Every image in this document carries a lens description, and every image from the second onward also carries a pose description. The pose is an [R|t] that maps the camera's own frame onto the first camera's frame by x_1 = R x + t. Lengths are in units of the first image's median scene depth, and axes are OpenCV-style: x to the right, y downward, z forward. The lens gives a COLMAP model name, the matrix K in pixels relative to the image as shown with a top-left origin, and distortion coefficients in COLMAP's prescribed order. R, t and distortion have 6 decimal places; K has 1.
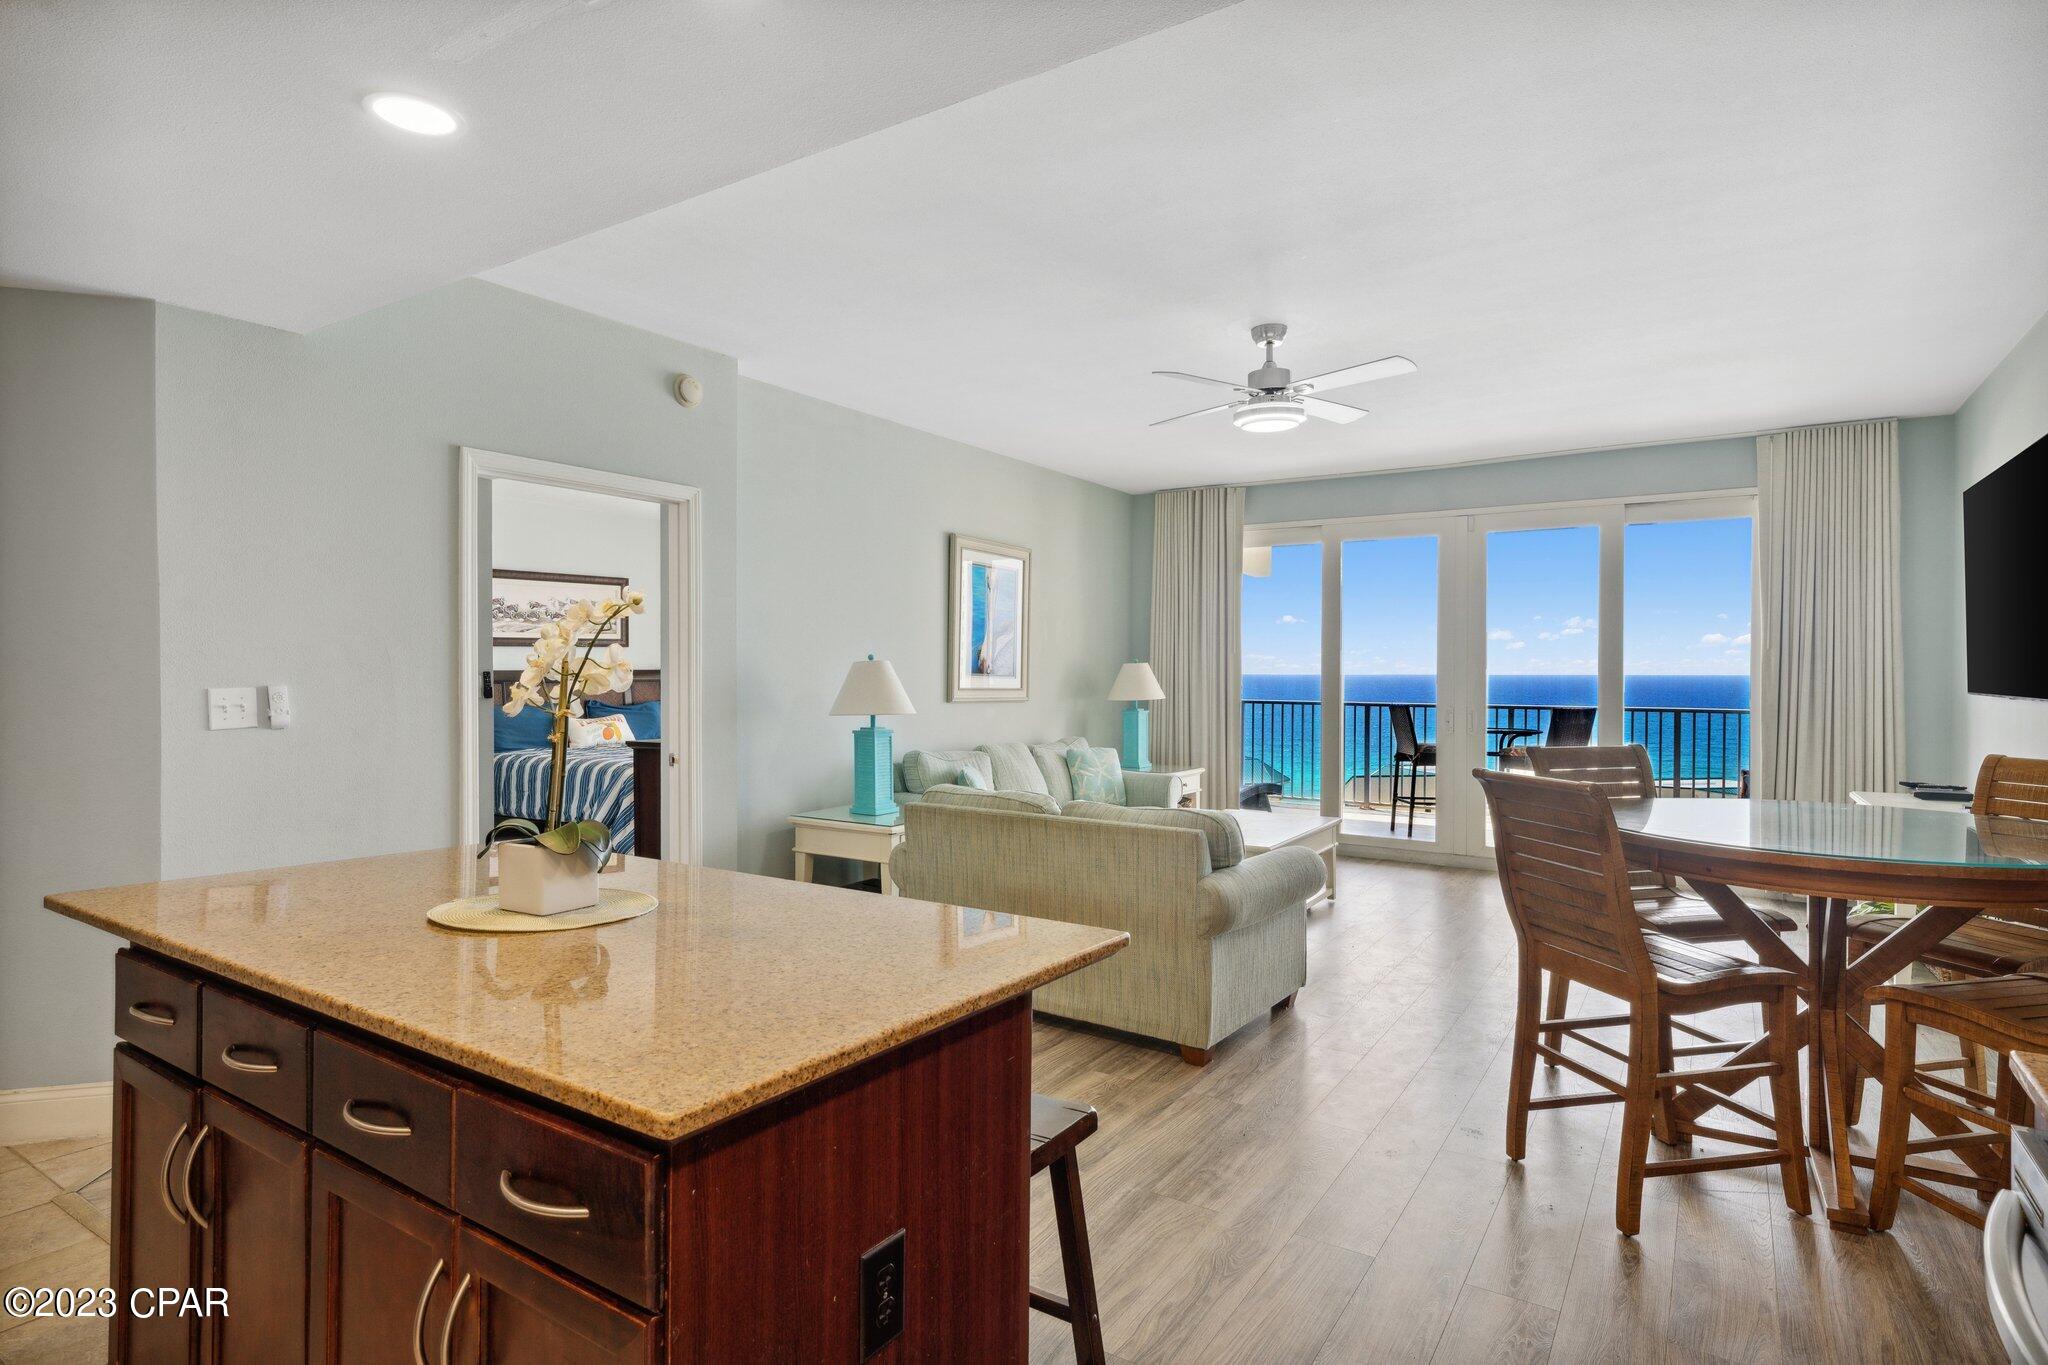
lens RADIAL K [[1050.5, 0, 1024.0], [0, 1050.5, 682.5], [0, 0, 1]] dist [-0.000220, -0.000049]
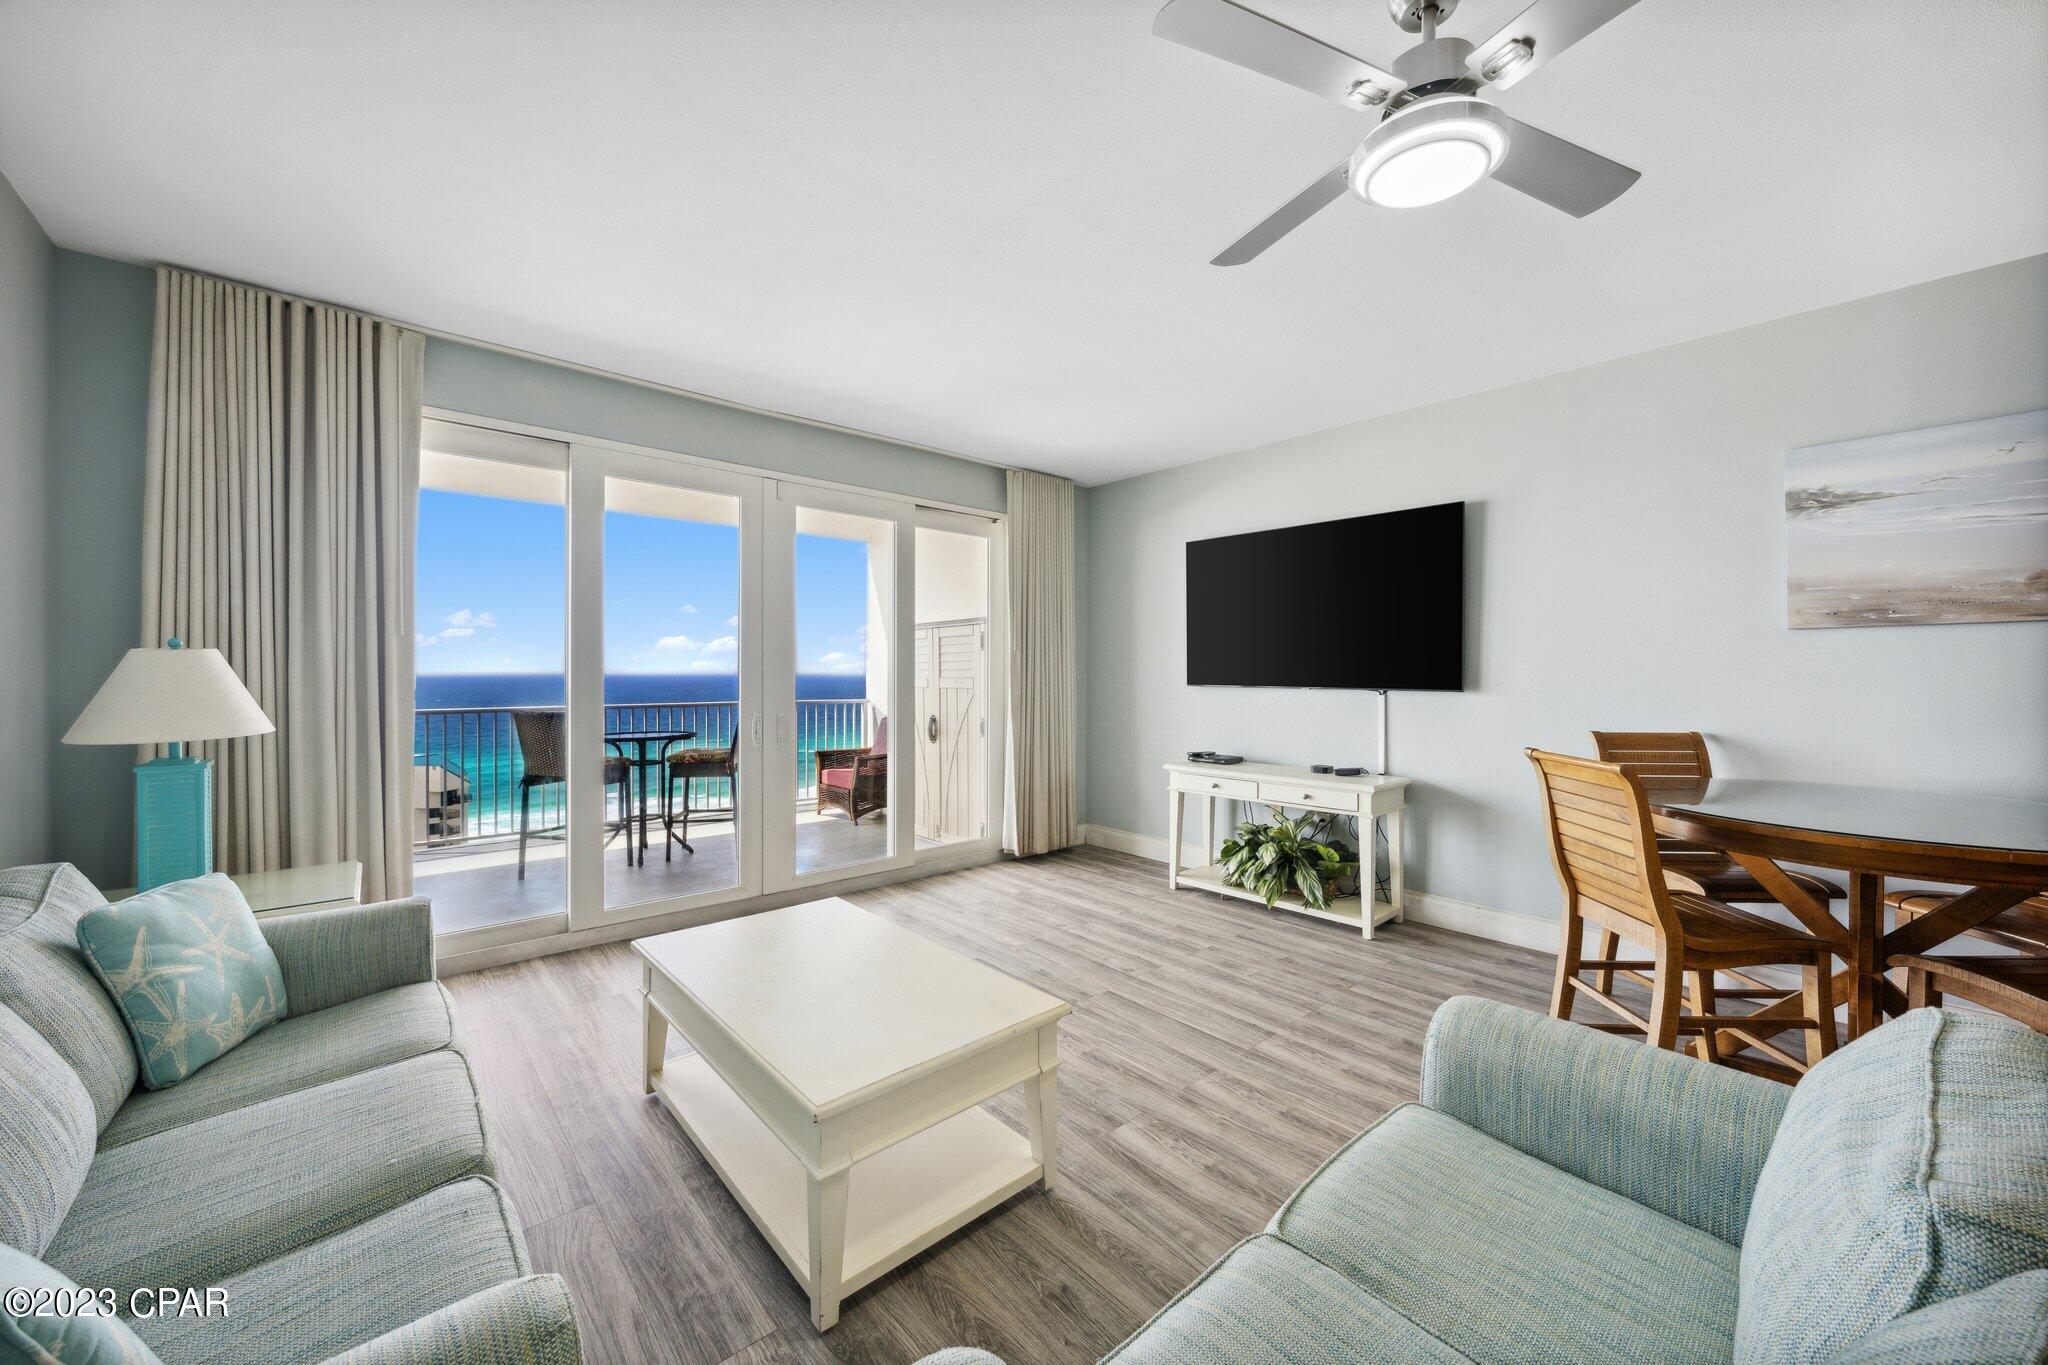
lens RADIAL K [[757.9, 0, 1024.8], [0, 757.9, 671.9], [0, 0, 1]] dist [-0.000898, -0.000092]
pose [[0.251286, -0.008515, 0.967875, -0.100660], [0.010993, 0.999922, 0.005943, -0.008505], [-0.967851, 0.009146, 0.251360, 0.617116]]
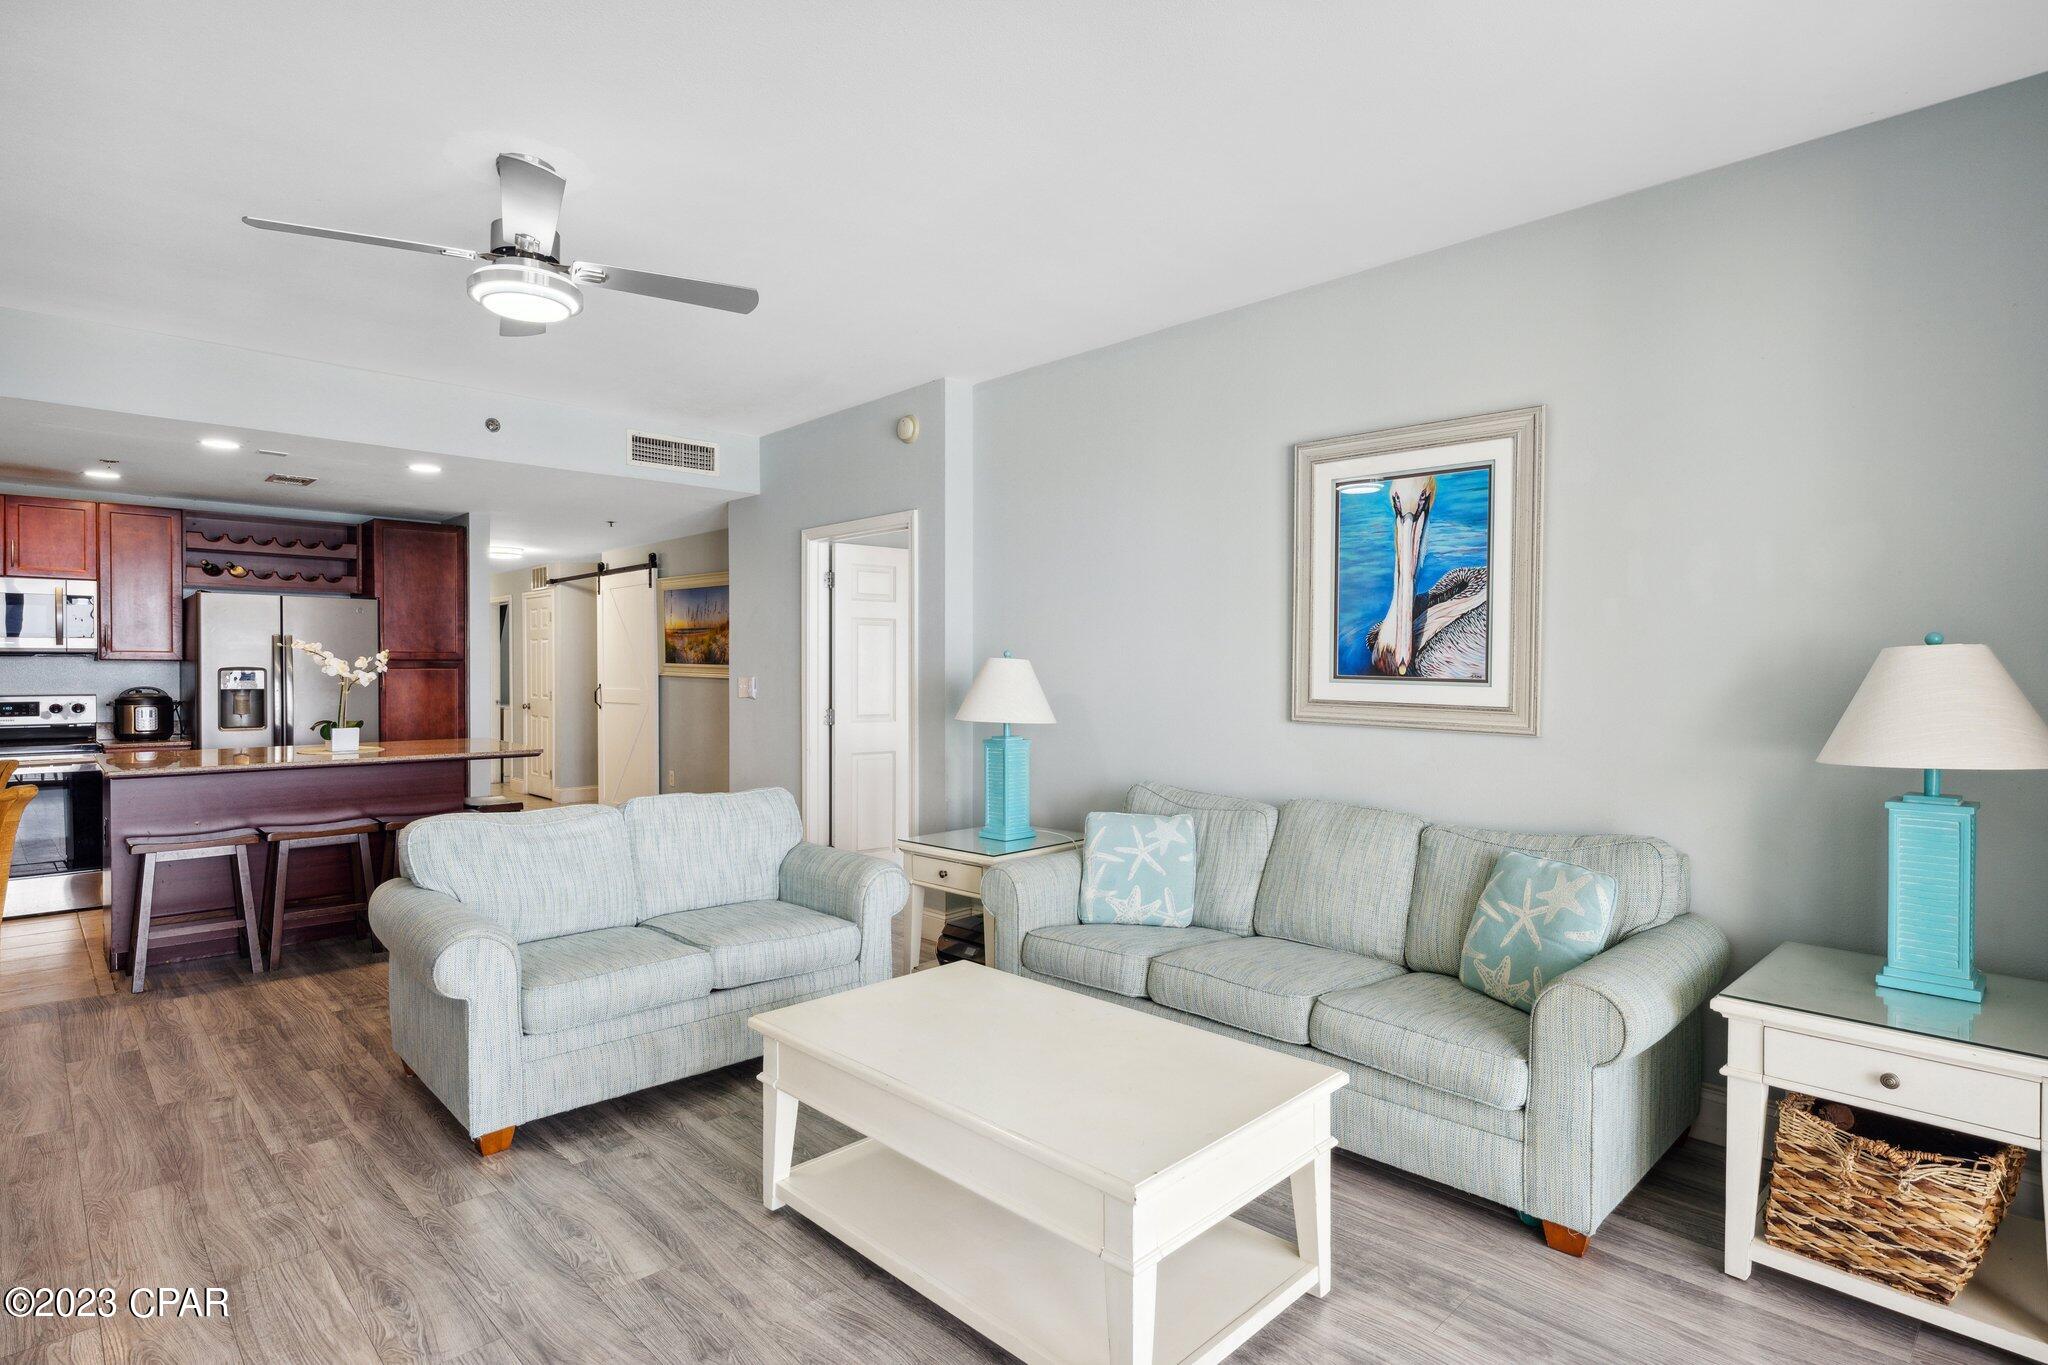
lens RADIAL K [[1050.5, 0, 1024.0], [0, 1050.5, 682.5], [0, 0, 1]] dist [-0.000220, -0.000049]
pose [[-0.219010, 0.009494, -0.975676, 0.465876], [-0.014009, 0.999819, 0.012874, -0.009044], [0.975622, 0.016488, -0.218837, 0.829118]]
